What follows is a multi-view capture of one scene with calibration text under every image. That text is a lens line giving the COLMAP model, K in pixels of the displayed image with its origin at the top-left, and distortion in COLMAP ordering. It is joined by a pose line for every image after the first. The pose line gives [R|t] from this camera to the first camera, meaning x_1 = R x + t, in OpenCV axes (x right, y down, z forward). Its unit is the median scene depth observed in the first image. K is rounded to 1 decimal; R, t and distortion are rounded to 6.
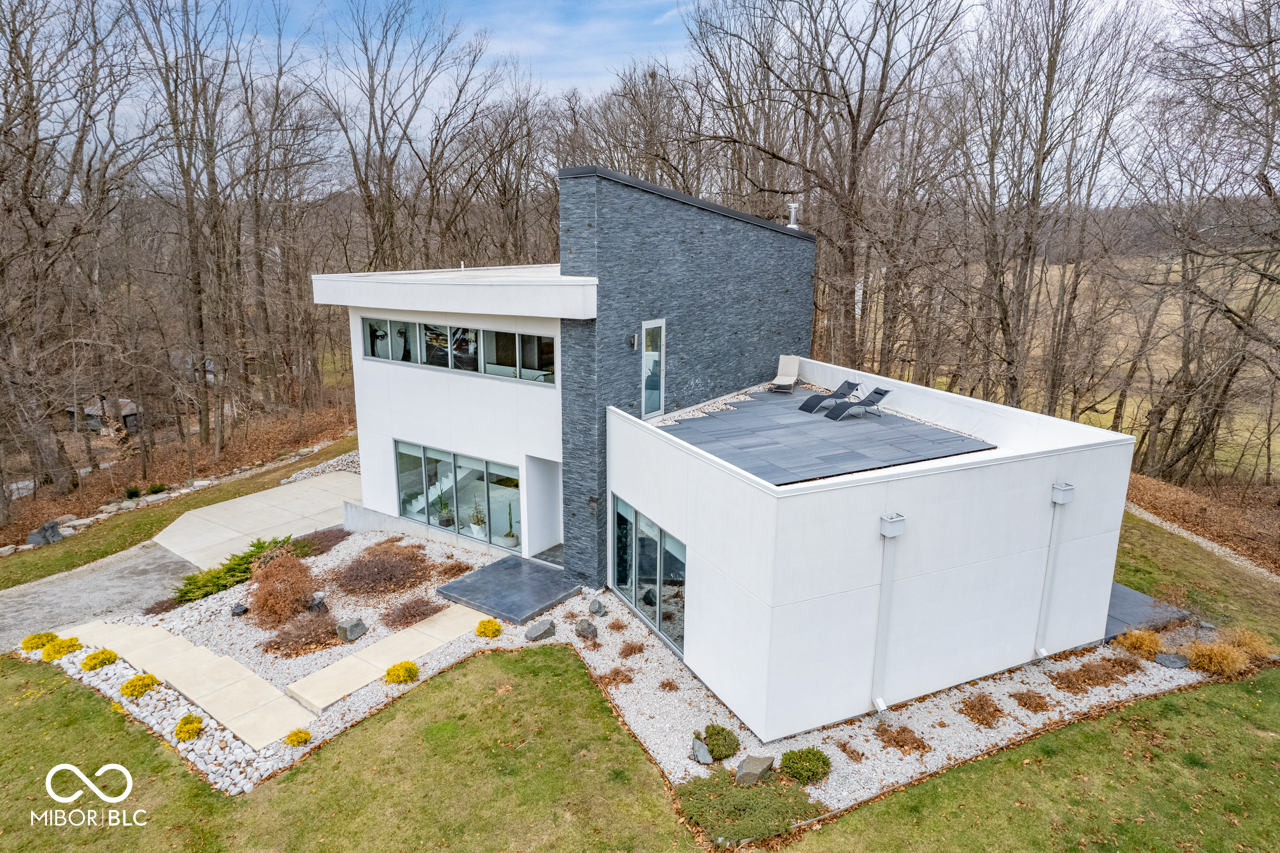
lens RADIAL K [[822.7, 0, 640.0], [0, 822.7, 426.5], [0, 0, 1]] dist [-0.082352, 0.069019]
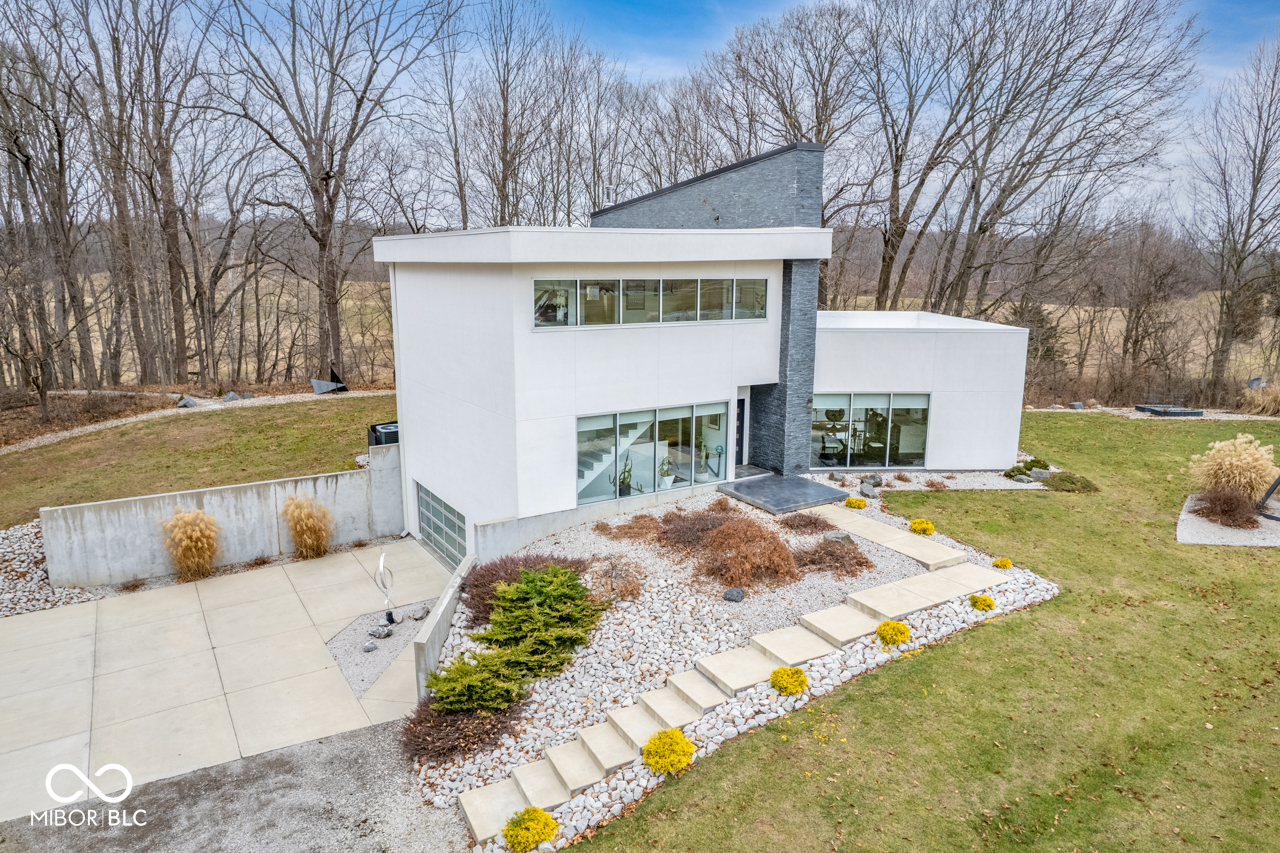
lens RADIAL K [[822.7, 0, 640.0], [0, 822.7, 426.5], [0, 0, 1]] dist [-0.082352, 0.069019]
pose [[0.376425, -0.185480, 0.907690, -1.326888], [0.211630, 0.971064, 0.110665, -0.071100], [-0.901952, 0.150438, 0.404786, 0.716718]]
